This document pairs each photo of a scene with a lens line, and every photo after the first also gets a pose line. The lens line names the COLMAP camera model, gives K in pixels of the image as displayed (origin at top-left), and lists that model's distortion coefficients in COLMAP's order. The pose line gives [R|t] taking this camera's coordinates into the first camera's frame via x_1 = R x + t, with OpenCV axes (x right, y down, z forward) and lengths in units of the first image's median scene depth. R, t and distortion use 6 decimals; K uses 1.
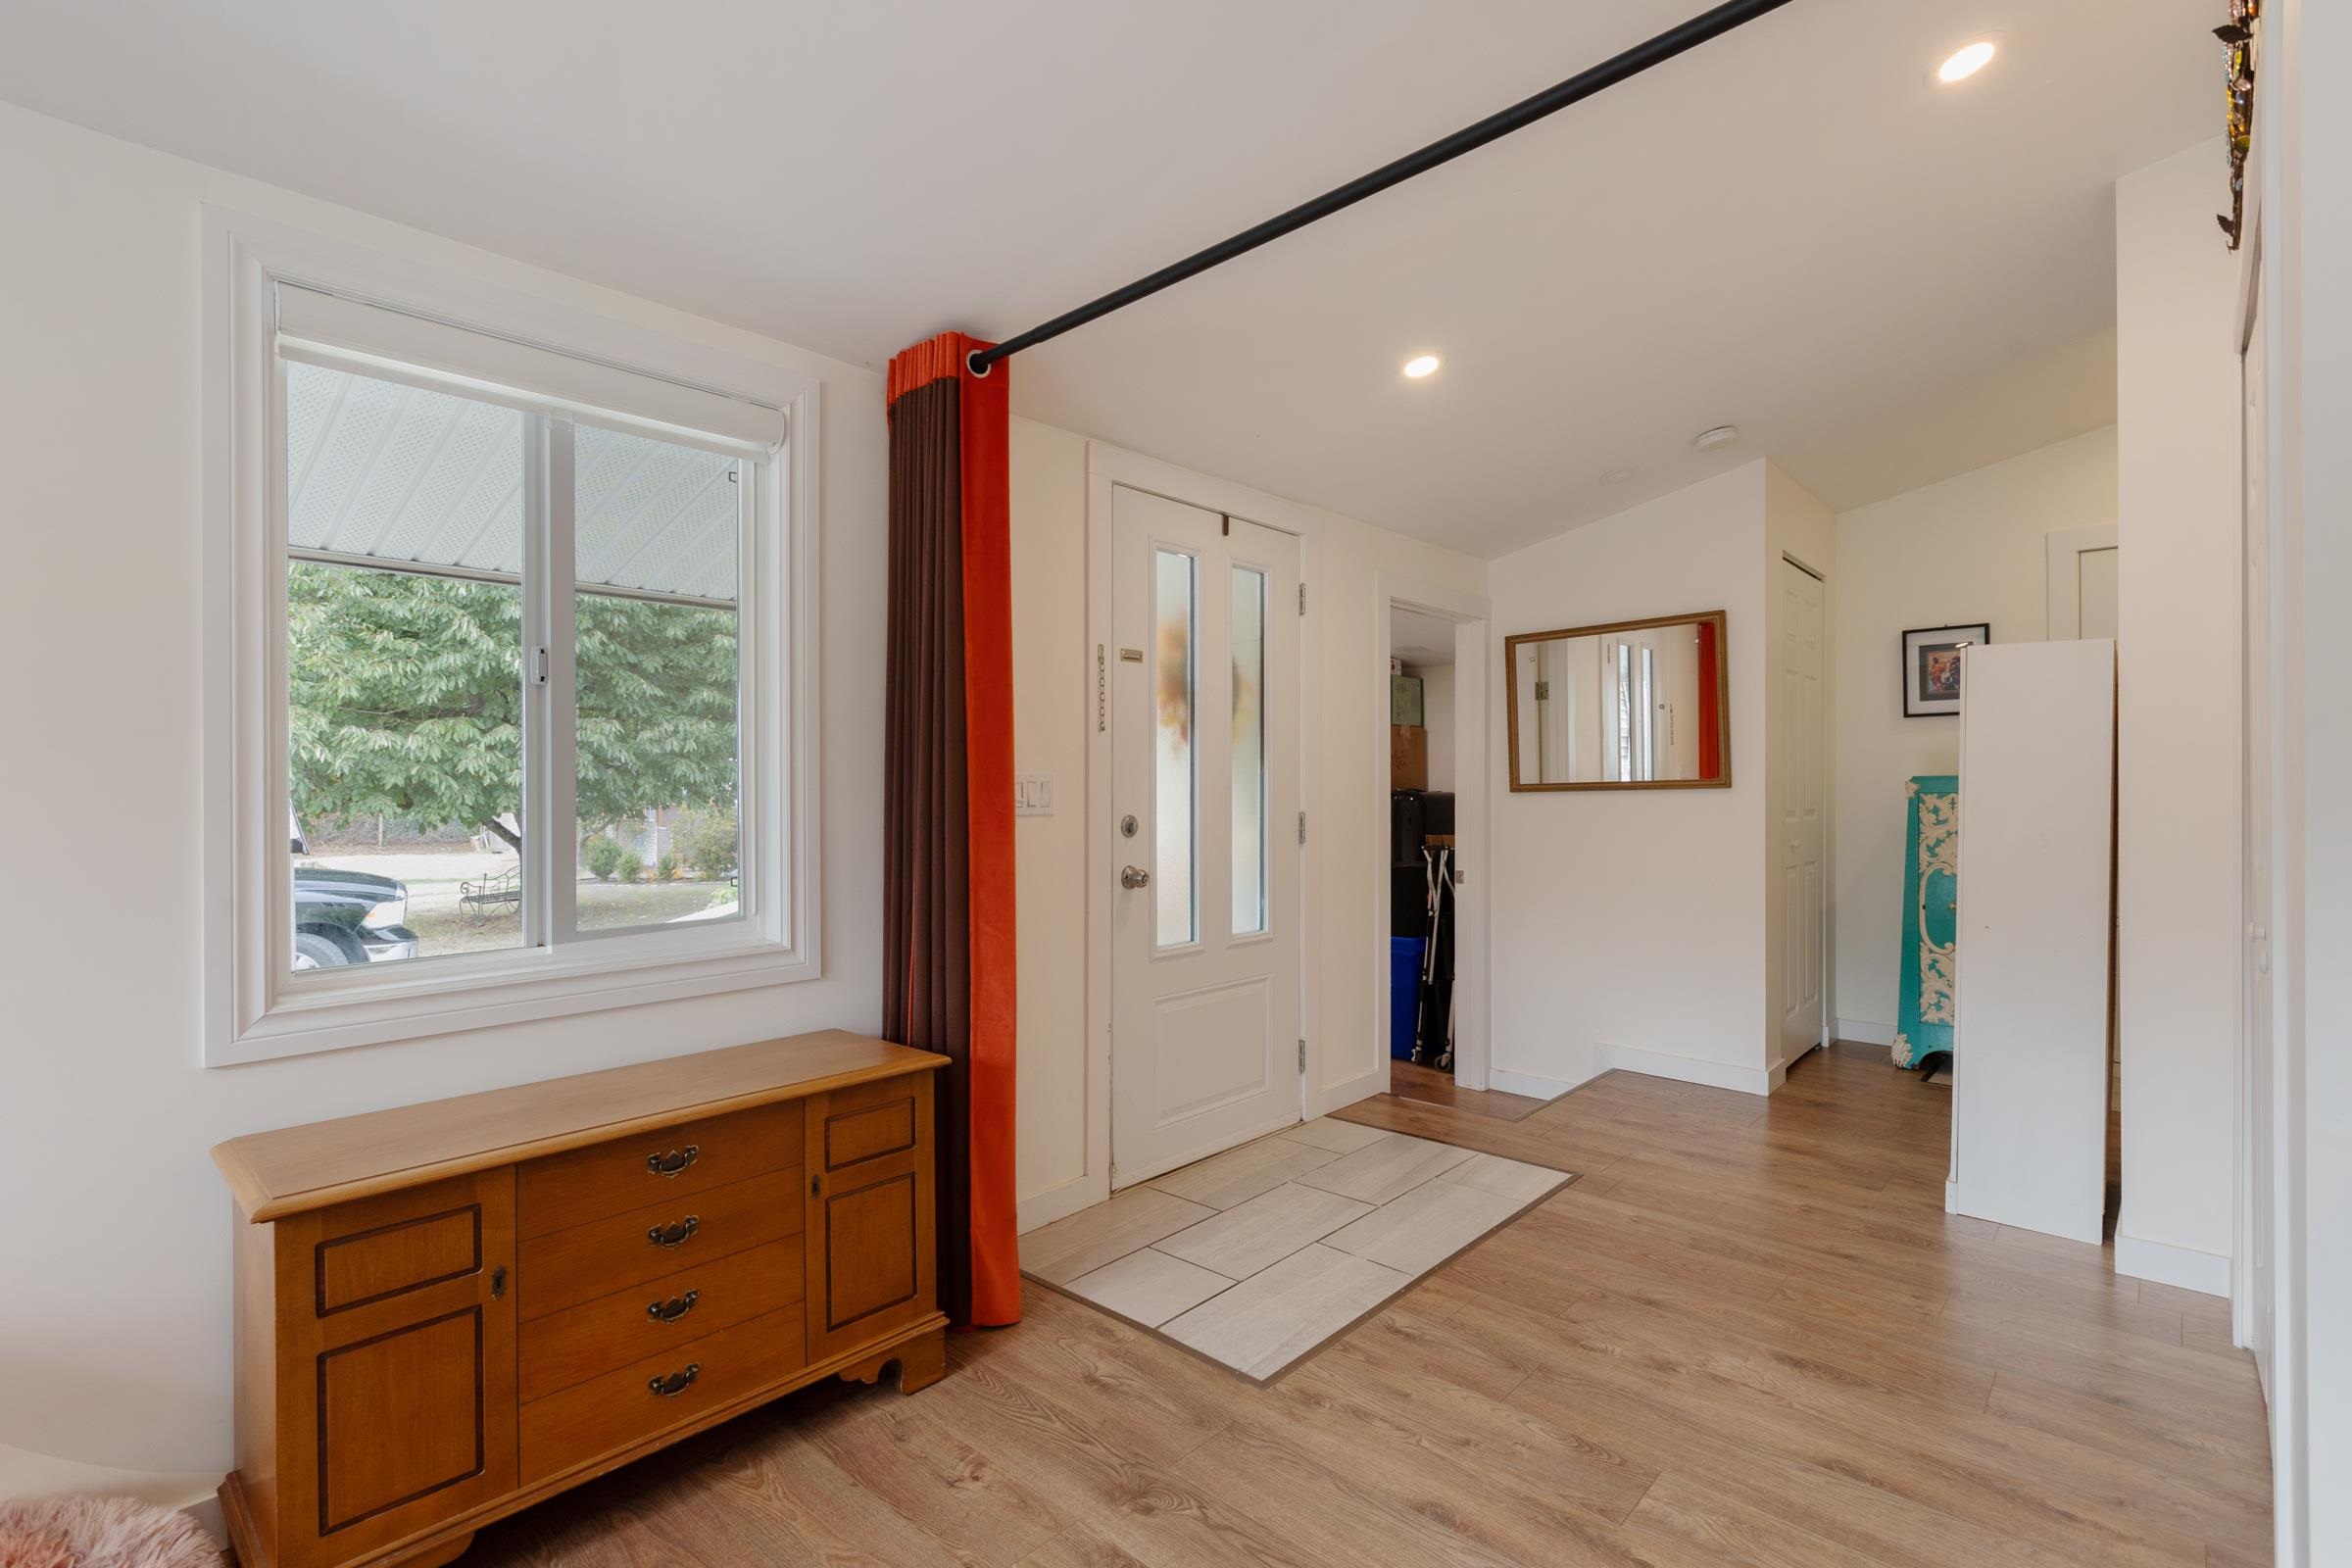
lens RADIAL K [[1140.1, 0, 1187.7], [0, 1140.1, 760.3], [0, 0, 1]] dist [-0.003473, -0.001156]
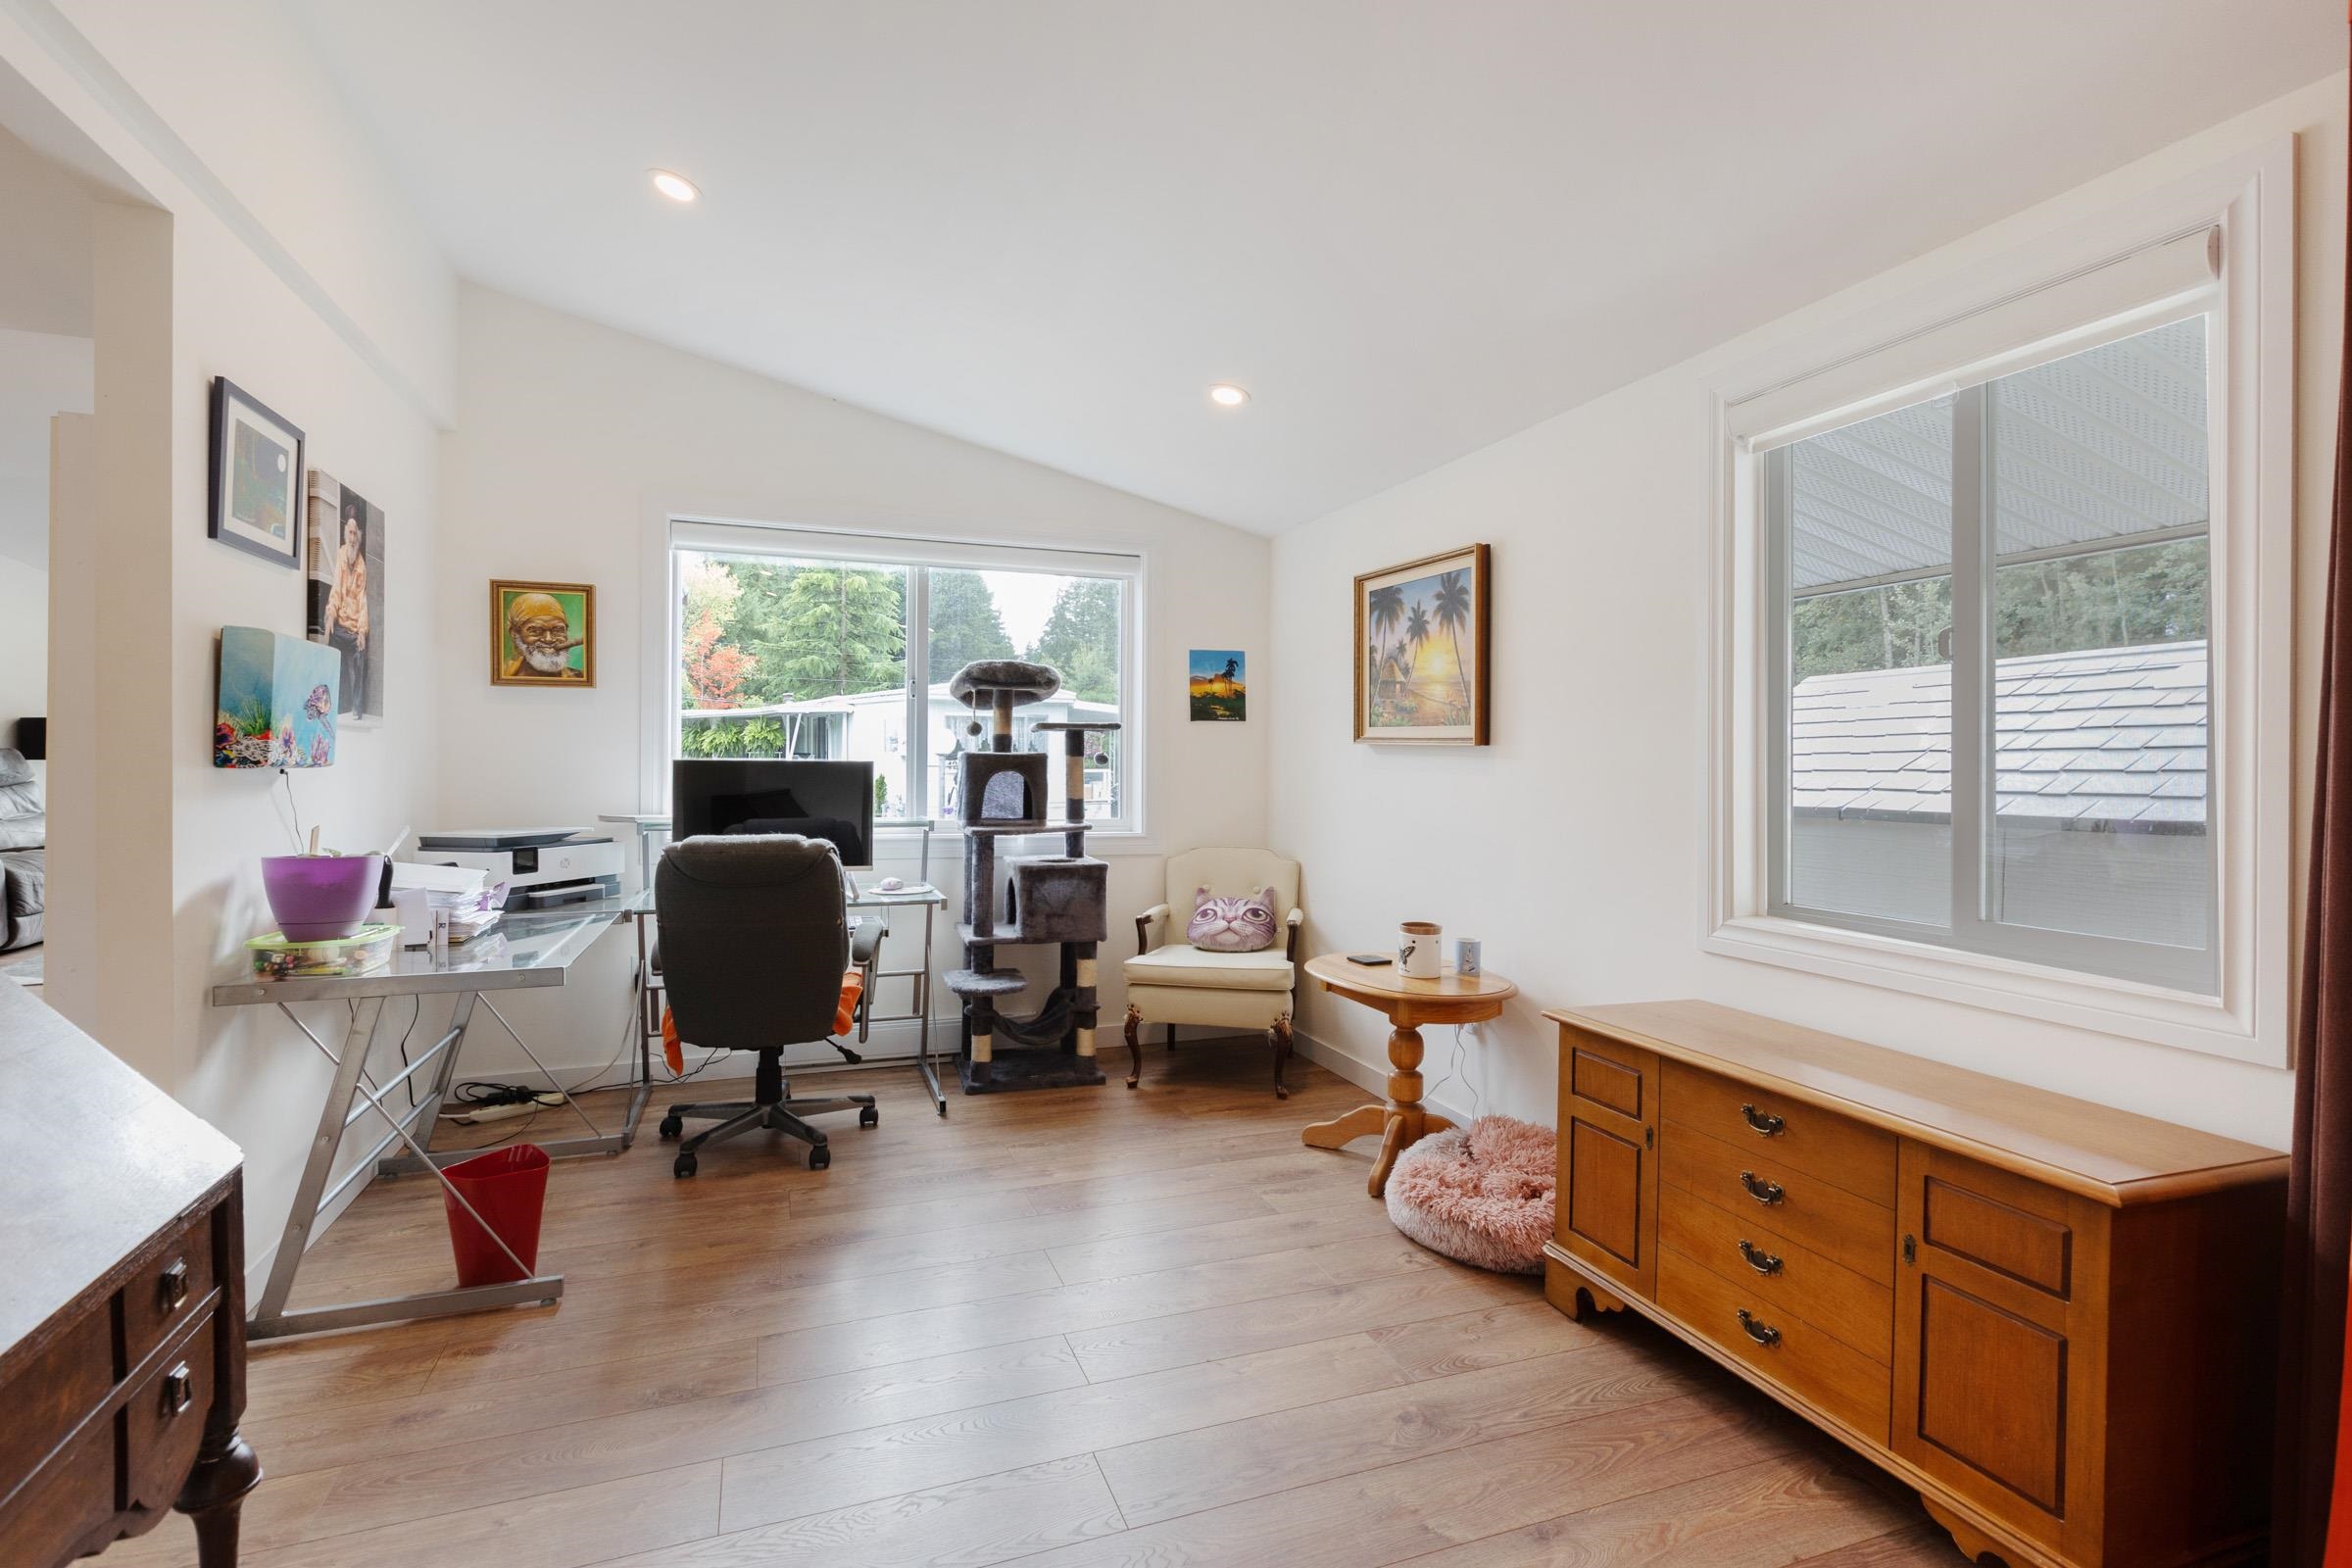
lens RADIAL K [[1140.1, 0, 1187.7], [0, 1140.1, 760.3], [0, 0, 1]] dist [-0.003473, -0.001156]
pose [[-0.483537, -0.004038, -0.875314, 0.739176], [0.001963, 0.999982, -0.005698, 0.024778], [0.875322, -0.004473, -0.483521, 1.062975]]
